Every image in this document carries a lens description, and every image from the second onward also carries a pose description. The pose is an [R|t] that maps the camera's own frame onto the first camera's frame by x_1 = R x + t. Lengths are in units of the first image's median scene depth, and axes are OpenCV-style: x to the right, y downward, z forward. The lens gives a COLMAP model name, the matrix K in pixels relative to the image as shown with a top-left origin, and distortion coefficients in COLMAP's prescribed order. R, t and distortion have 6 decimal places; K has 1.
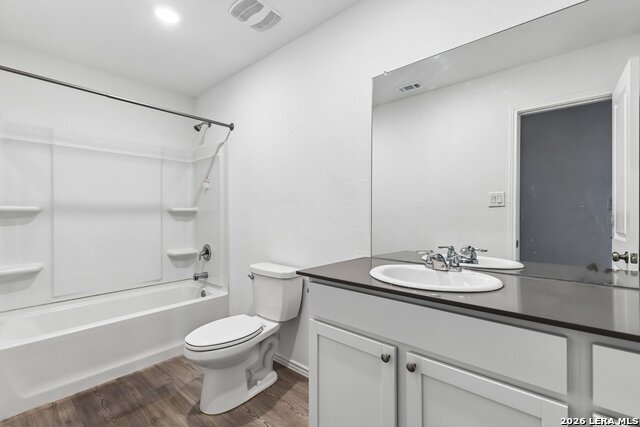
lens RADIAL K [[288.3, 0, 321.4], [0, 288.3, 213.3], [0, 0, 1]] dist [0.017781, -0.004779]
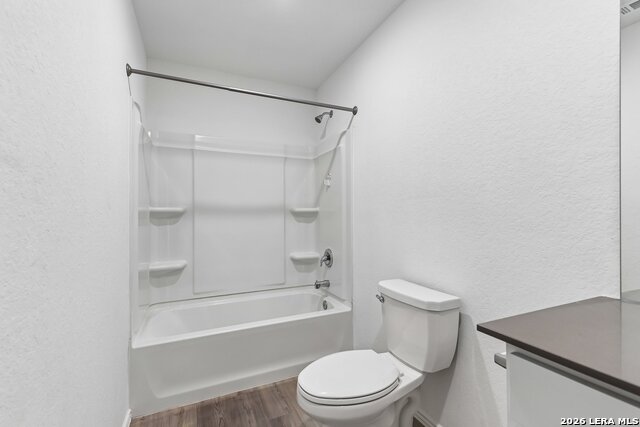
lens RADIAL K [[288.3, 0, 321.7], [0, 288.3, 209.1], [0, 0, 1]] dist [0.017781, -0.004779]
pose [[0.915346, -0.008970, -0.402568, -0.062154], [0.001618, 0.999826, -0.018599, 0.001628], [0.402664, 0.016373, 0.915201, 0.195362]]
